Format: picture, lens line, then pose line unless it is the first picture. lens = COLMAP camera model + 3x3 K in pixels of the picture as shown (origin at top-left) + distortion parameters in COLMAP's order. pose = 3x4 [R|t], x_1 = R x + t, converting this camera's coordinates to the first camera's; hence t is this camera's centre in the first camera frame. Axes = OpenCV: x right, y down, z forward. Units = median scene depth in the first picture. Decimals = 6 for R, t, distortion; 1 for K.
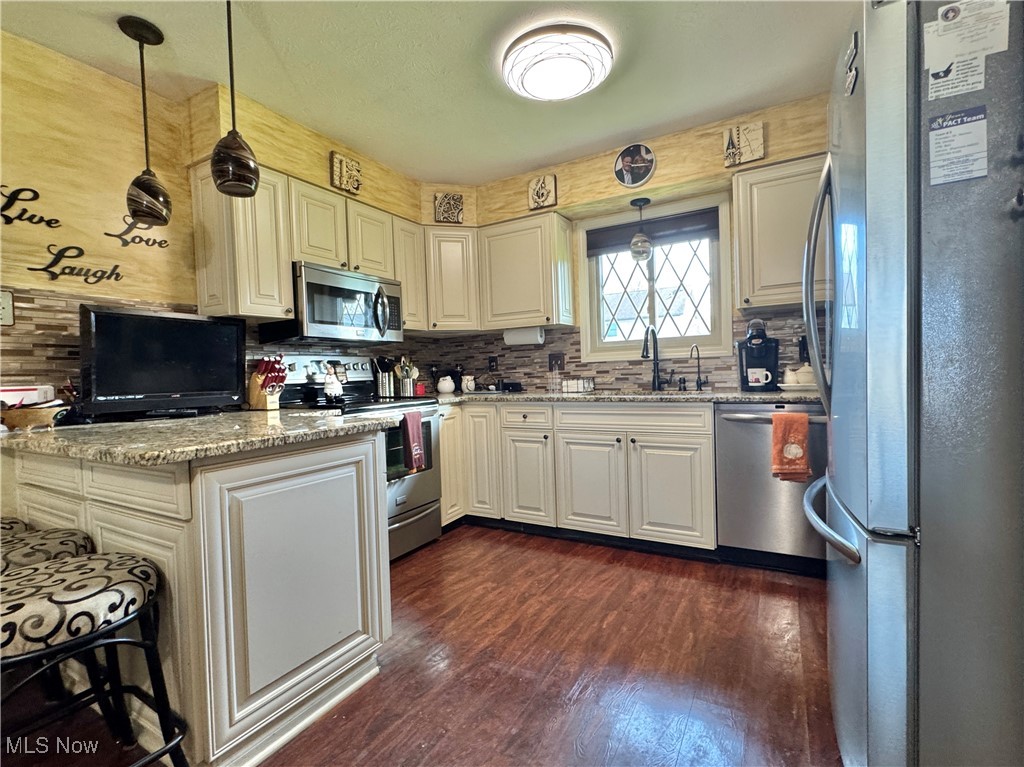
lens RADIAL K [[514.5, 0, 516.2], [0, 514.5, 379.7], [0, 0, 1]] dist [-0.002482, -0.001759]
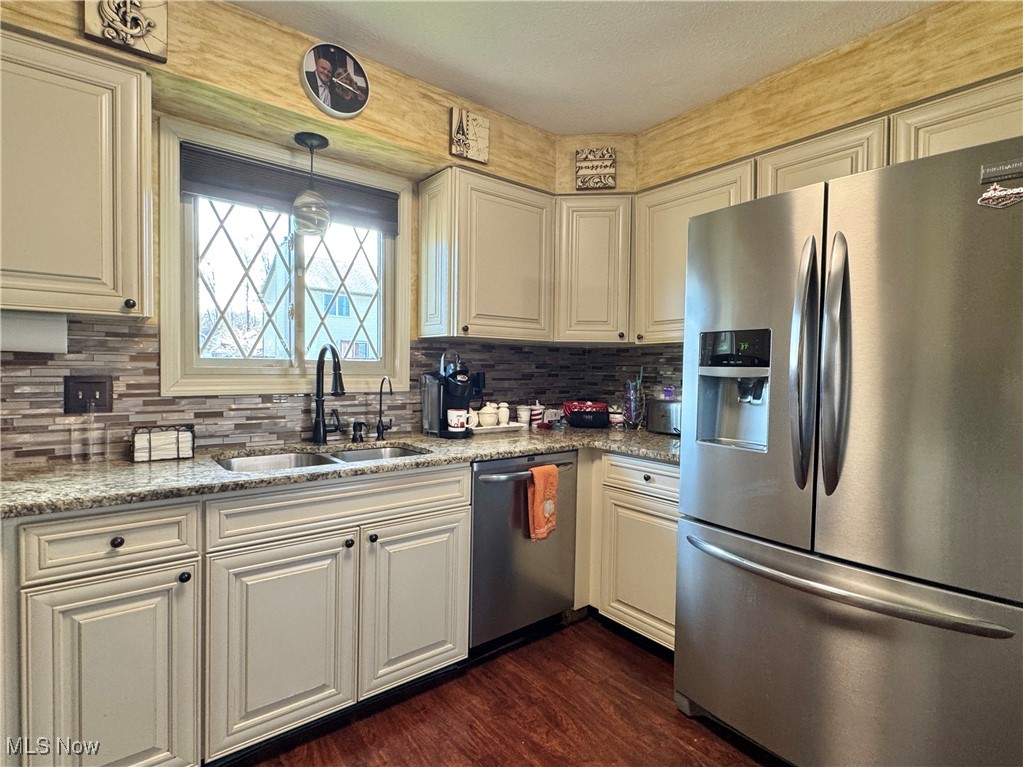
lens RADIAL K [[514.0, 0, 515.7], [0, 514.0, 379.7], [0, 0, 1]] dist [-0.002482, -0.001759]
pose [[0.345755, 0.016666, 0.938177, -0.254211], [-0.018350, 0.999771, -0.010997, -0.057374], [-0.938145, -0.013414, 0.345982, 0.568058]]
